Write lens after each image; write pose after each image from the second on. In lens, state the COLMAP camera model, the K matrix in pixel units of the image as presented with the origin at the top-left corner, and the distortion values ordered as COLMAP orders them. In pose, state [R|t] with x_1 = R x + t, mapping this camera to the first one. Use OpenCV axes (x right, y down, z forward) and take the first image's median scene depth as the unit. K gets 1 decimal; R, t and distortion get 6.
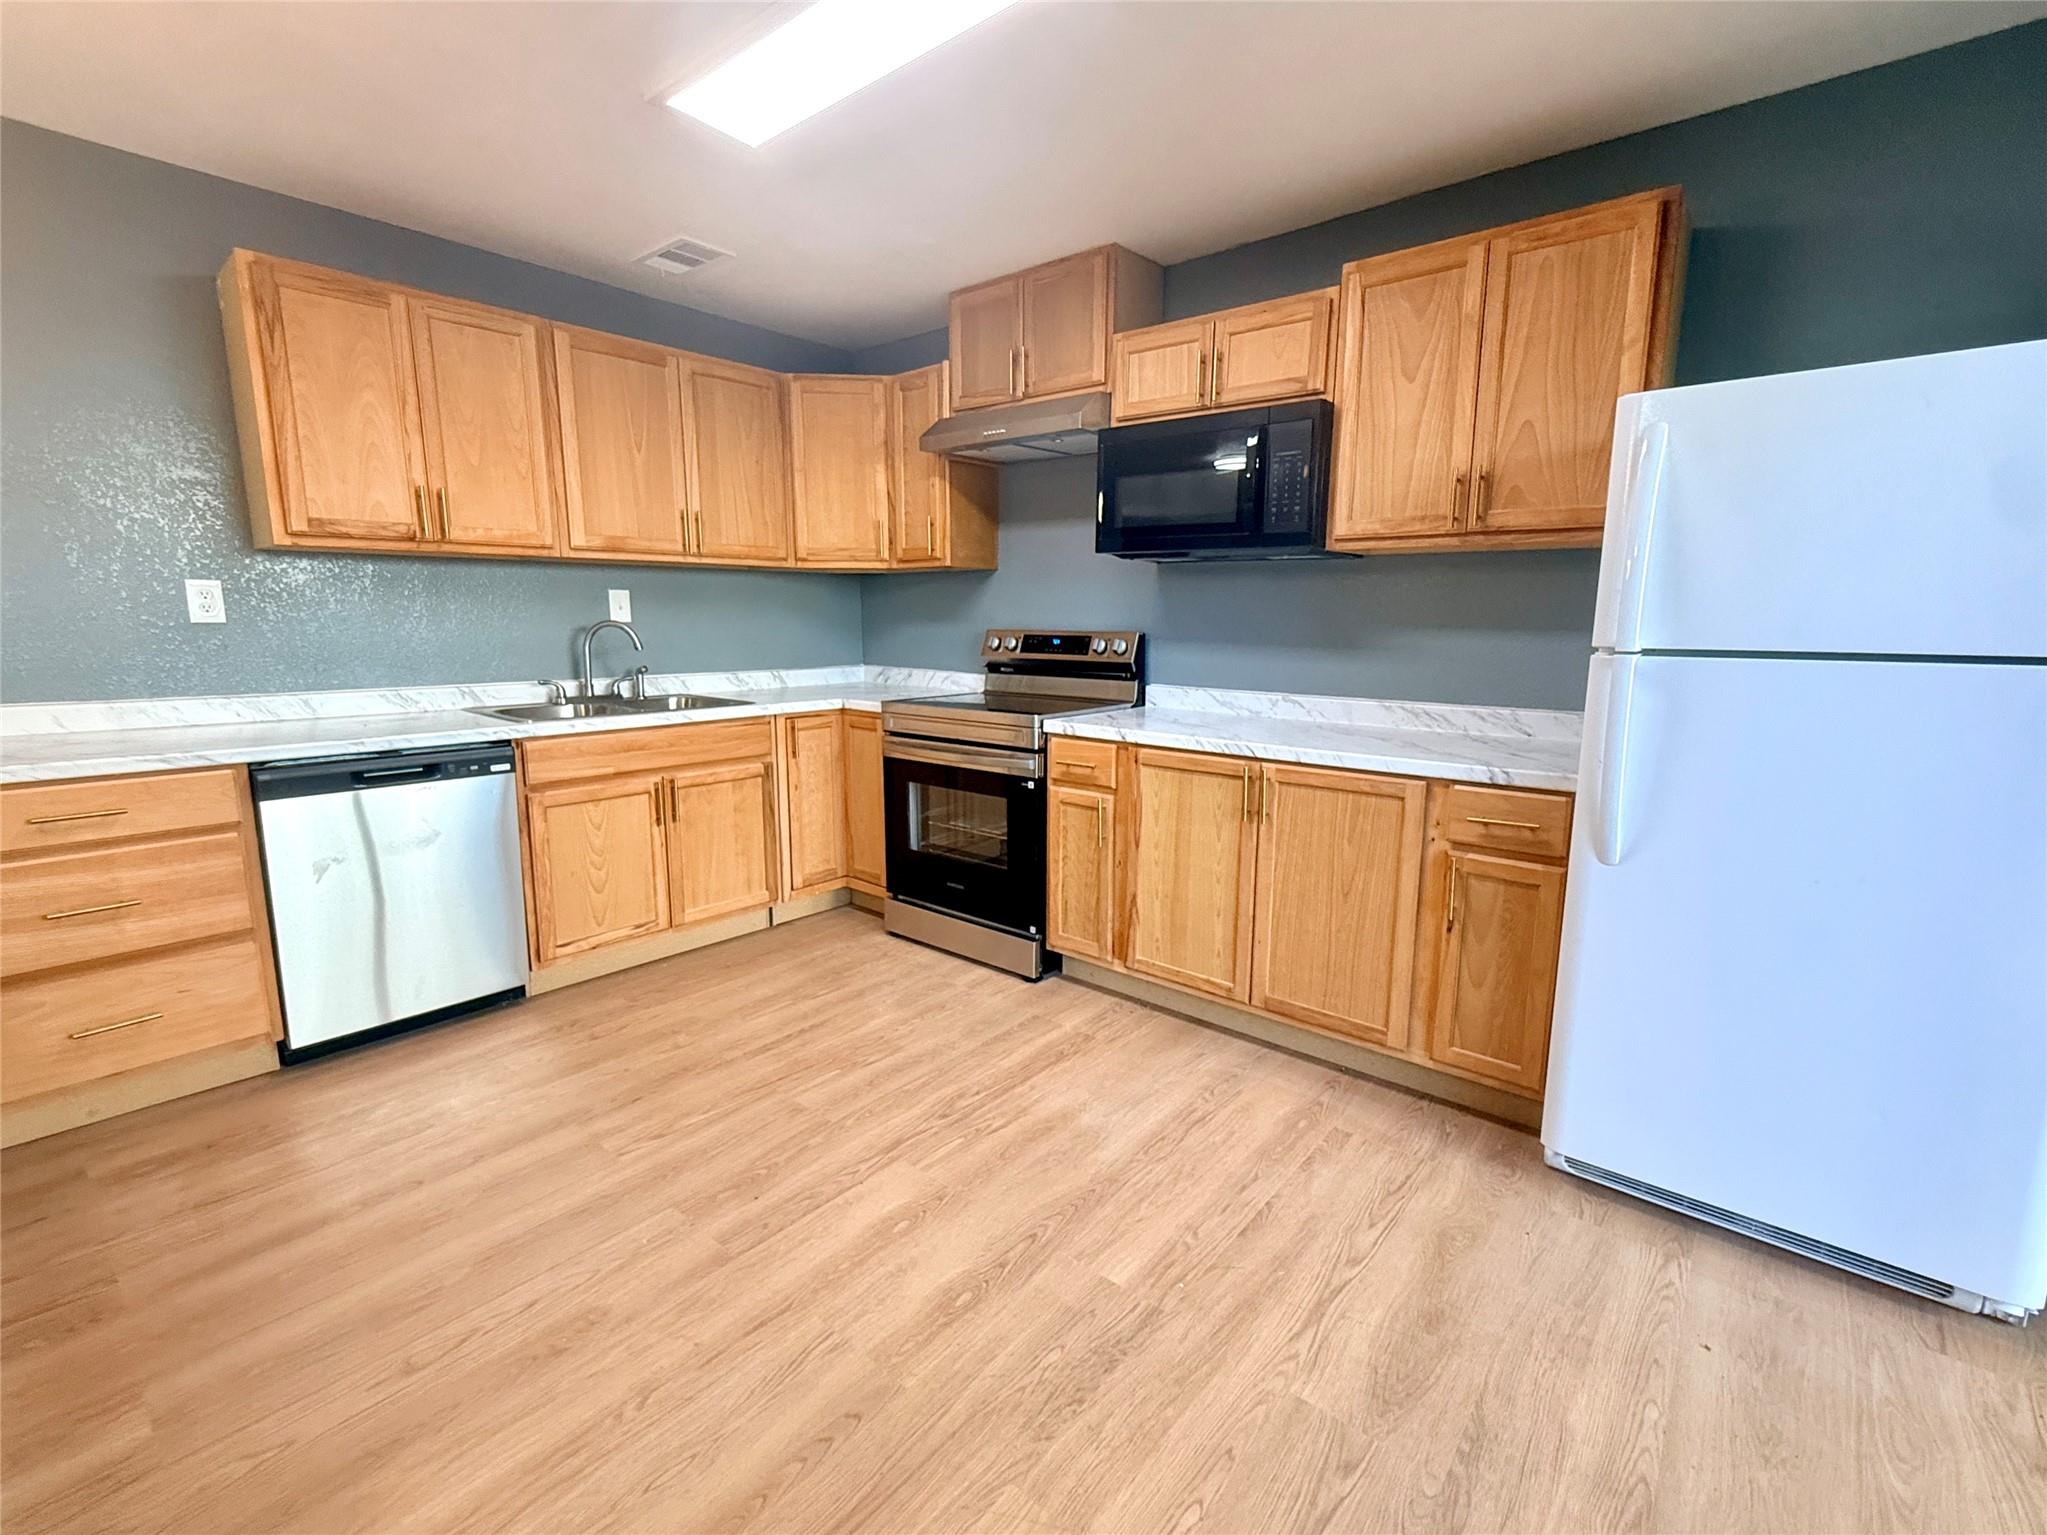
lens RADIAL K [[911.3, 0, 1026.0], [0, 911.3, 769.4], [0, 0, 1]] dist [0.000748, 0.000049]
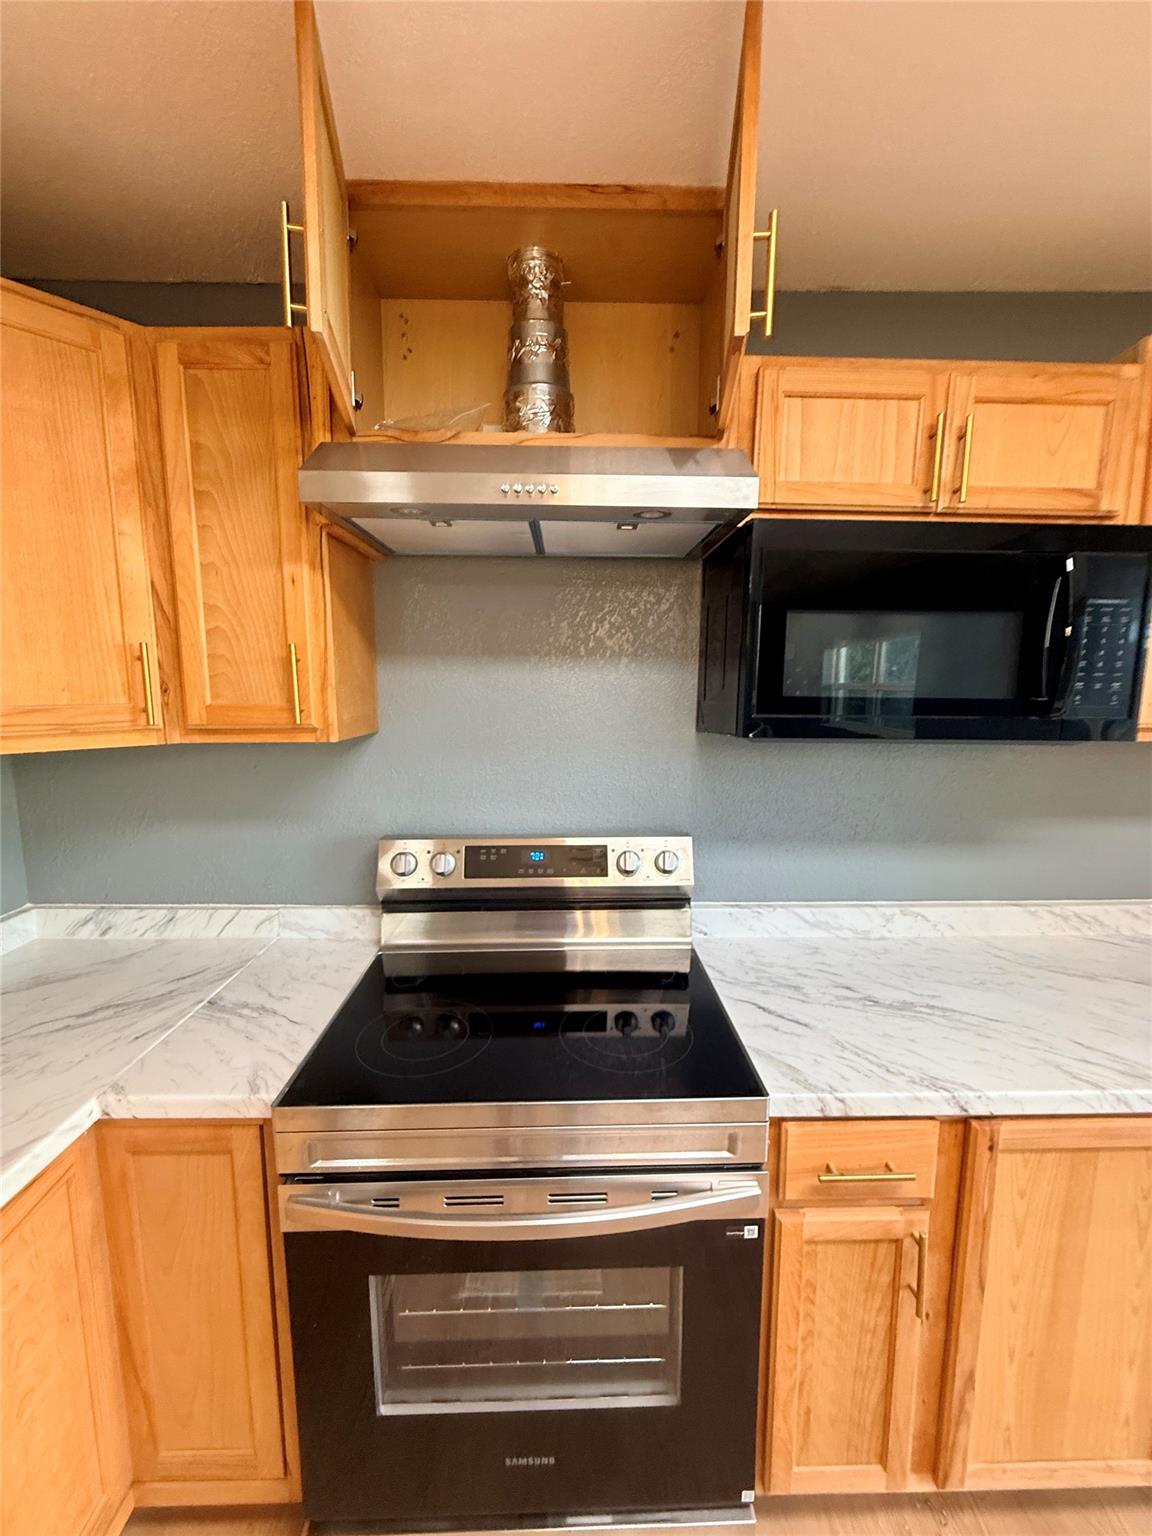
lens RADIAL K [[615.9, 0, 578.1], [0, 615.9, 764.3], [0, 0, 1]] dist [-0.000575, -0.000144]
pose [[0.749019, -0.090251, 0.656373, -0.253861], [0.116283, 0.993209, 0.003870, -0.239987], [-0.652264, 0.073426, 0.754427, 0.799425]]
